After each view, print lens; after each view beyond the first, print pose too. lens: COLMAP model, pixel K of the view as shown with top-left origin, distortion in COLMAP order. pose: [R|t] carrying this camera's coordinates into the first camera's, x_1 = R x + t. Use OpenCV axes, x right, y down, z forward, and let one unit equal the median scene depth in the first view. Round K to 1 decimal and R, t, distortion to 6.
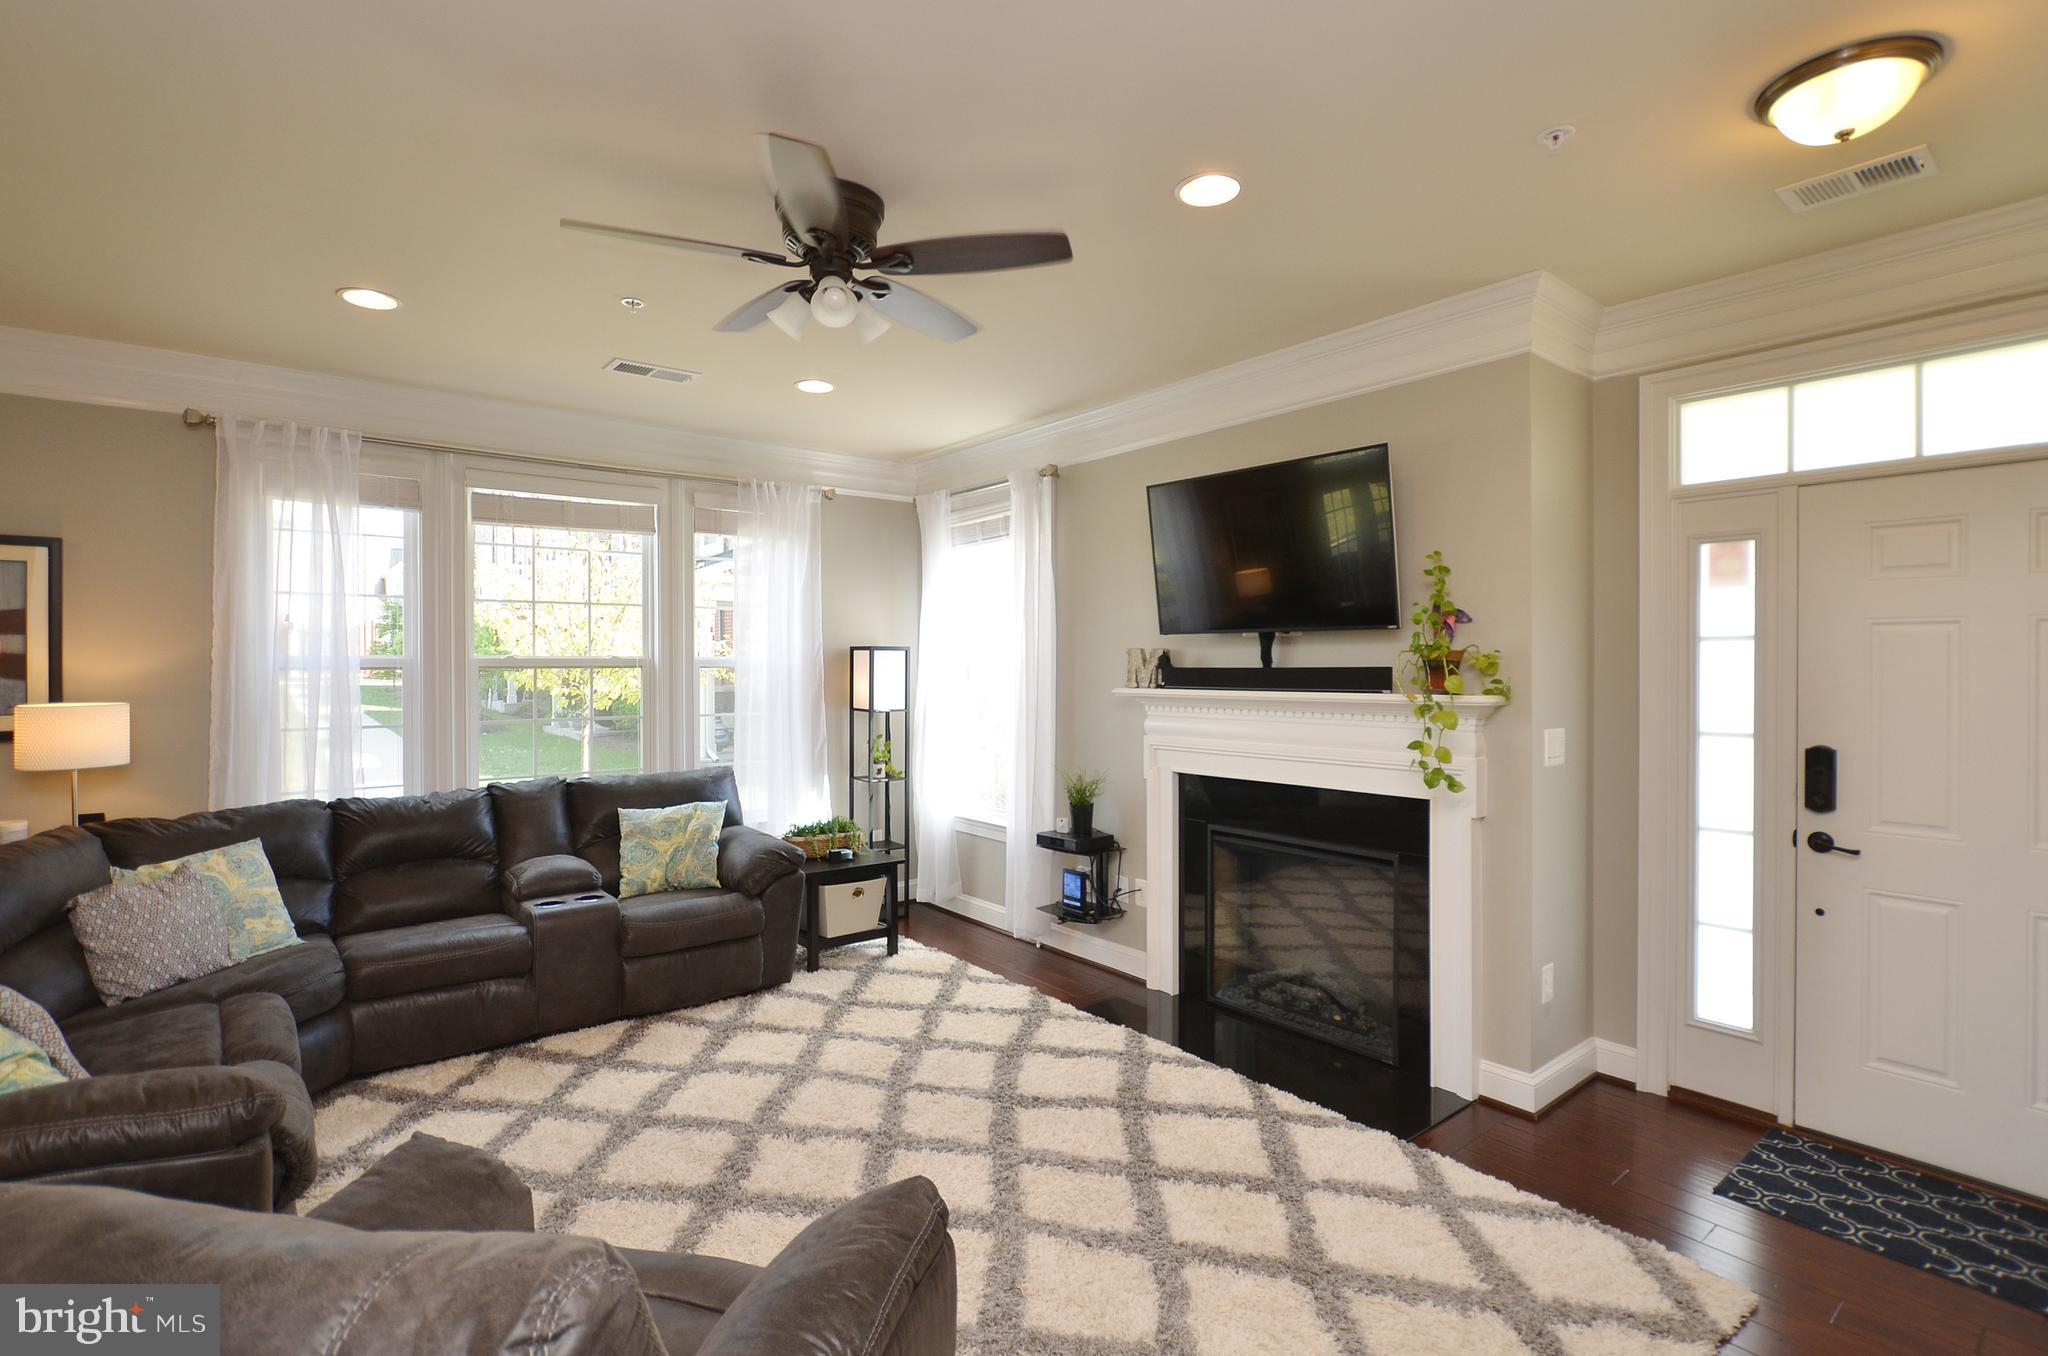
lens RADIAL K [[948.4, 0, 1015.9], [0, 948.4, 669.7], [0, 0, 1]] dist [-0.002756, -0.000095]
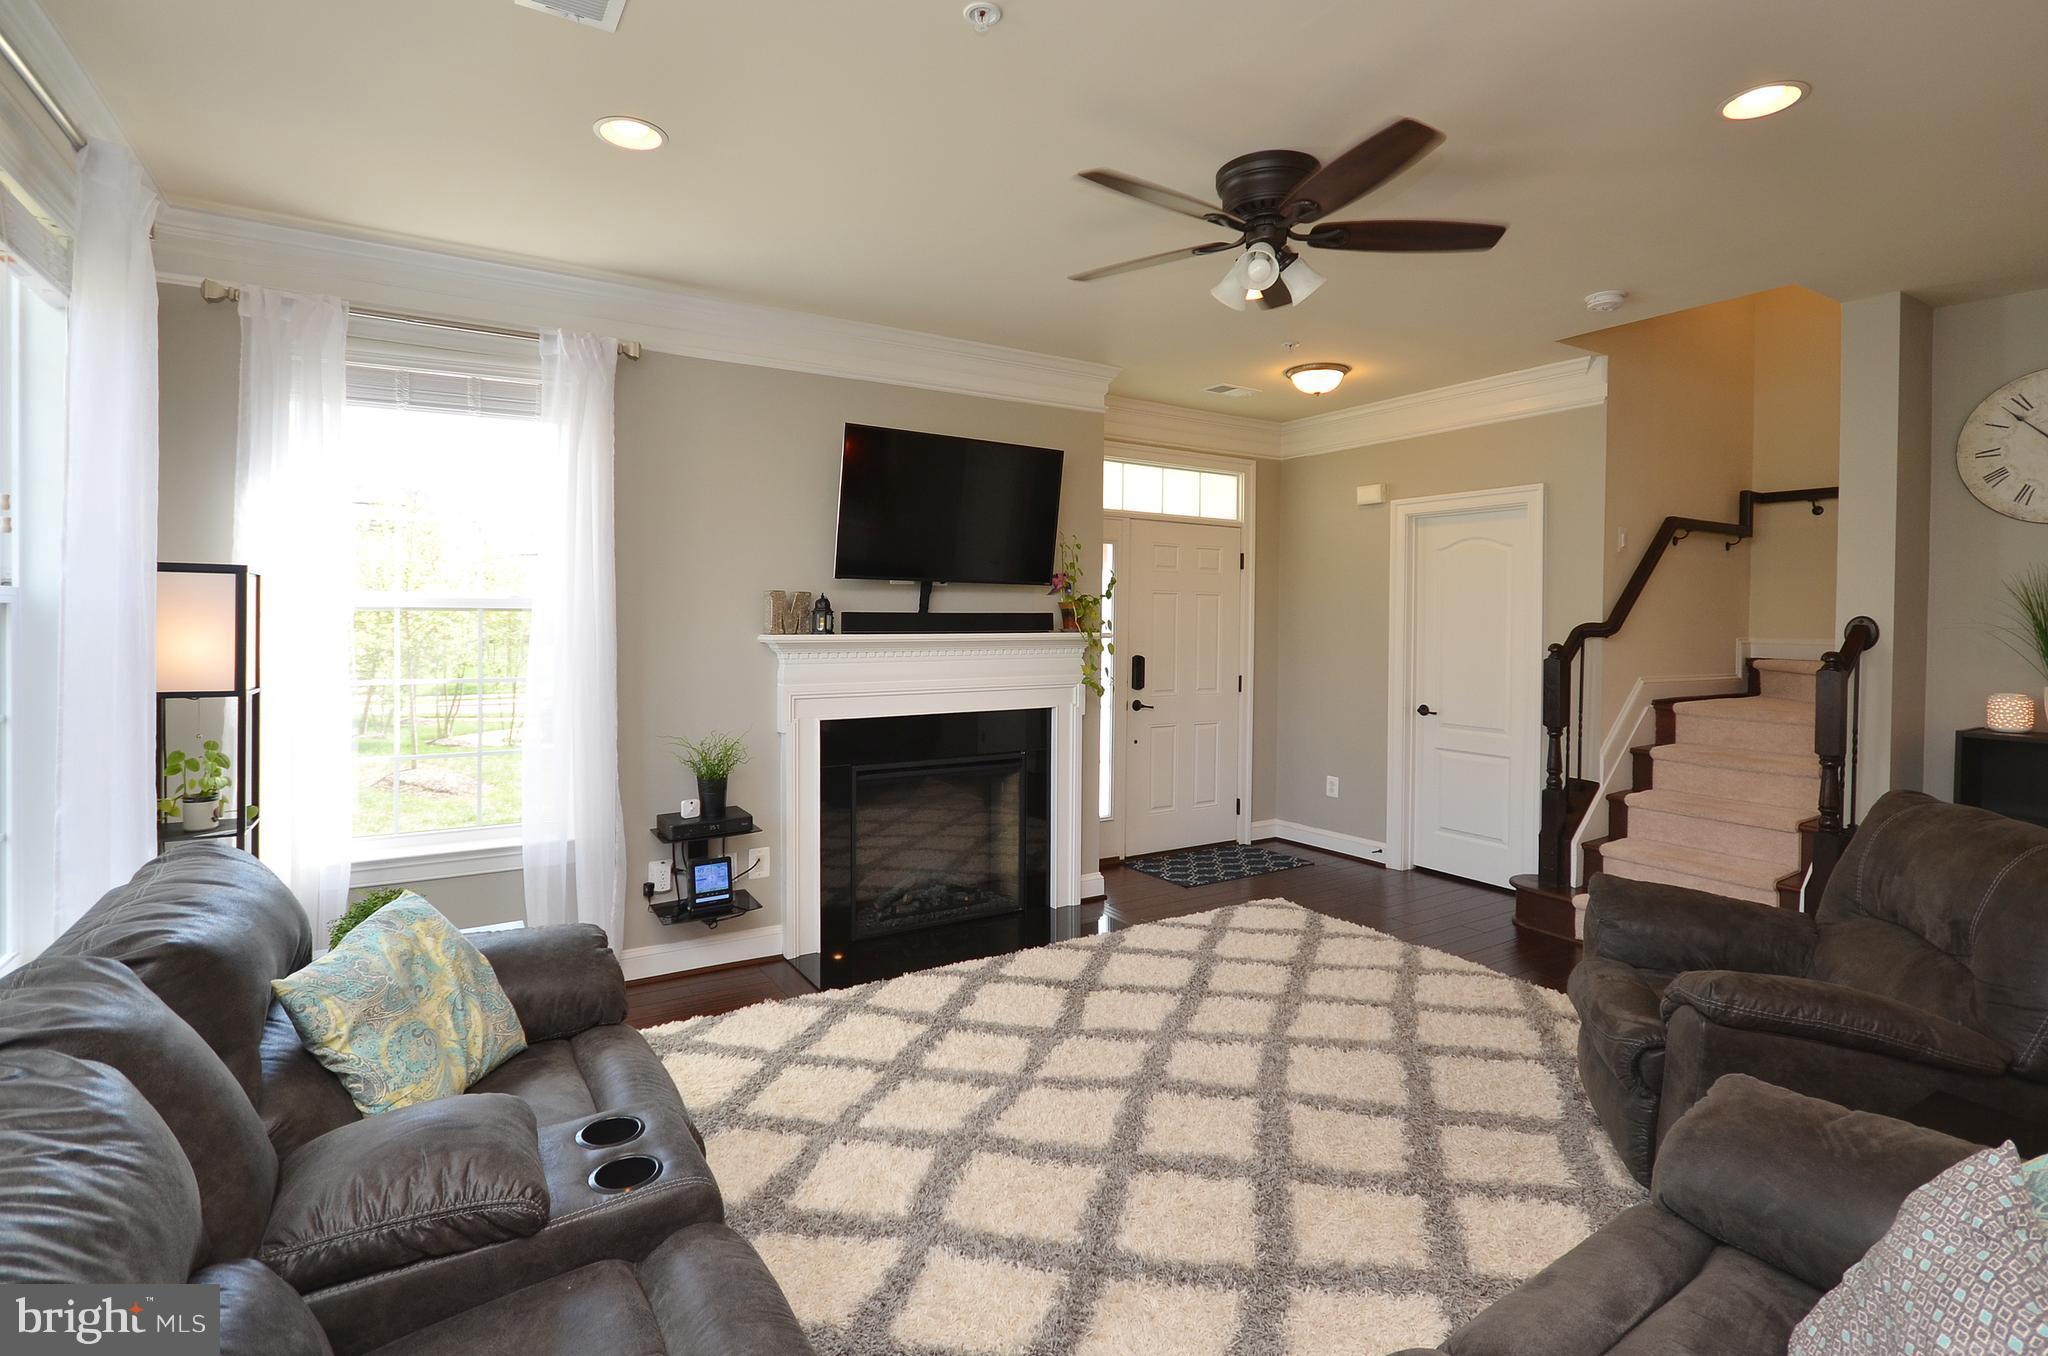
lens RADIAL K [[950.7, 0, 1022.7], [0, 950.7, 632.3], [0, 0, 1]] dist [-0.010653, -0.000771]
pose [[0.129065, -0.015123, 0.991521, -0.969178], [-0.004346, 0.999865, 0.015816, 0.002826], [-0.991627, -0.006351, 0.128982, 0.858544]]
